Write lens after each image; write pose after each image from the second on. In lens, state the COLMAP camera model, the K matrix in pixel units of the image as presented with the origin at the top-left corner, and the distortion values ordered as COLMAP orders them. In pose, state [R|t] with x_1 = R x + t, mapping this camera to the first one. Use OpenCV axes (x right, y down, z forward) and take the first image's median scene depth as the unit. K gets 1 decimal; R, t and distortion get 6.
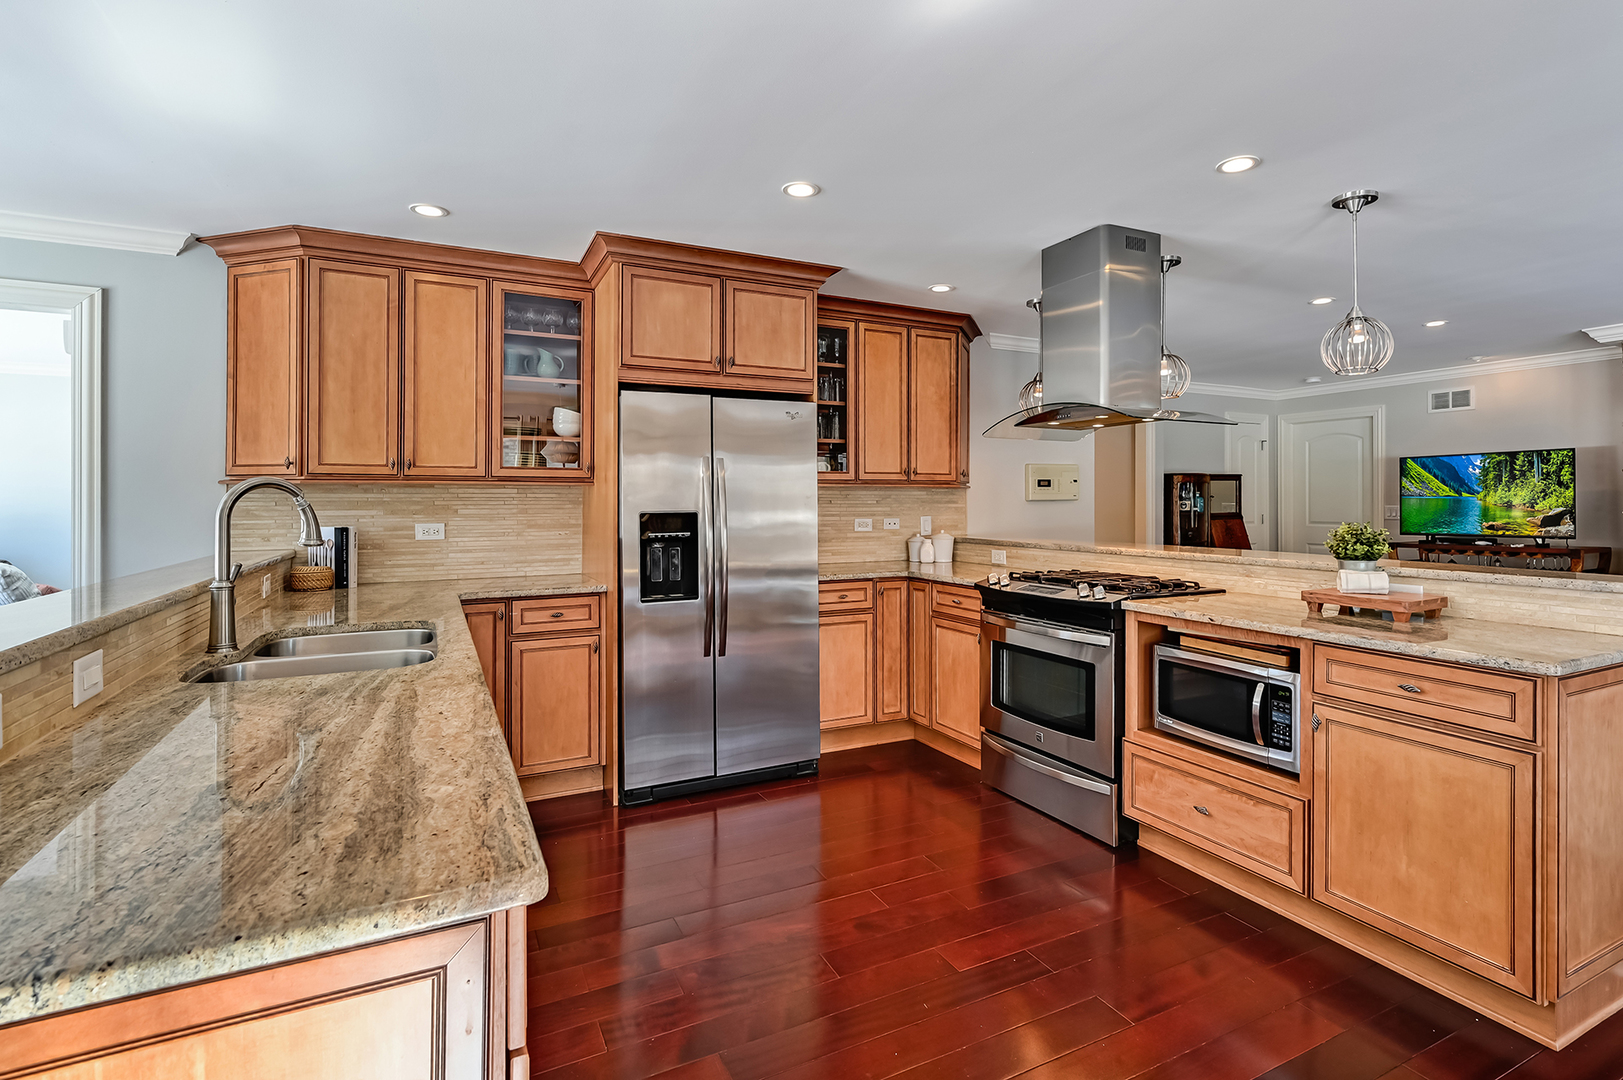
lens RADIAL K [[752.7, 0, 907.1], [0, 752.7, 497.5], [0, 0, 1]] dist [-0.010975, 0.000975]
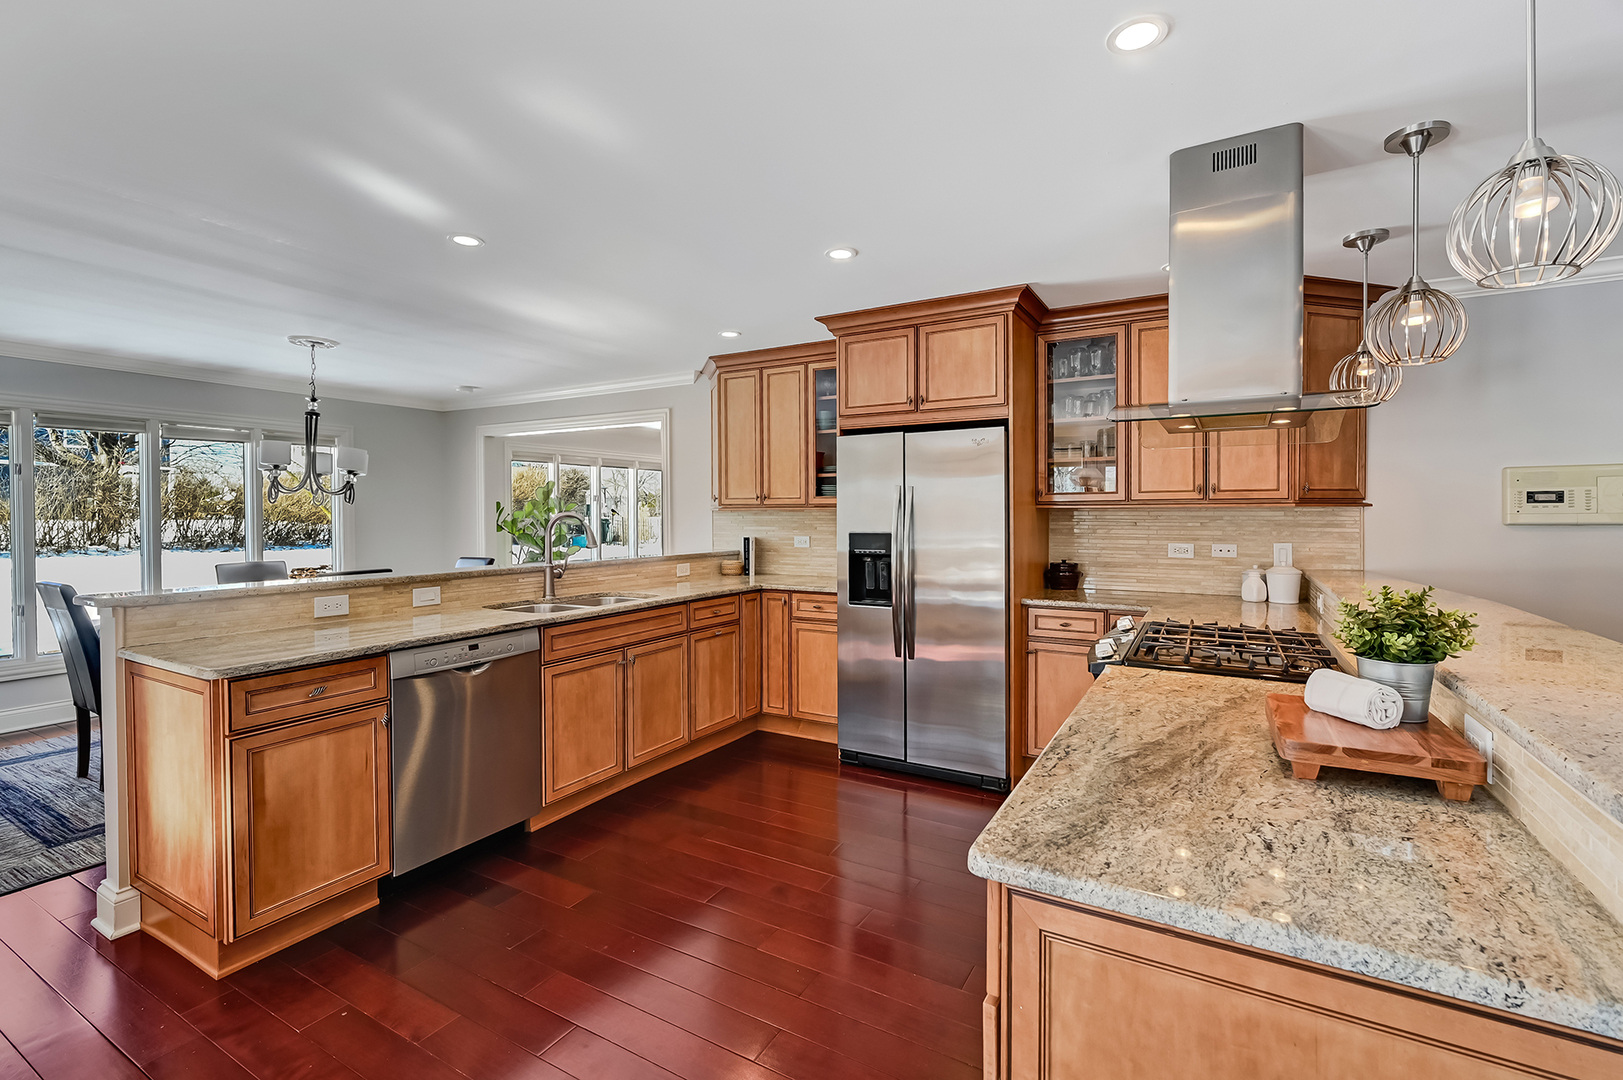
lens RADIAL K [[706.6, 0, 820.5], [0, 706.6, 527.3], [0, 0, 1]] dist [-0.014819, -0.000174]
pose [[0.549294, 0.016827, -0.835459, 0.572687], [0.002858, 0.999754, 0.022015, -0.014024], [0.835624, -0.014480, 0.549111, 0.296449]]
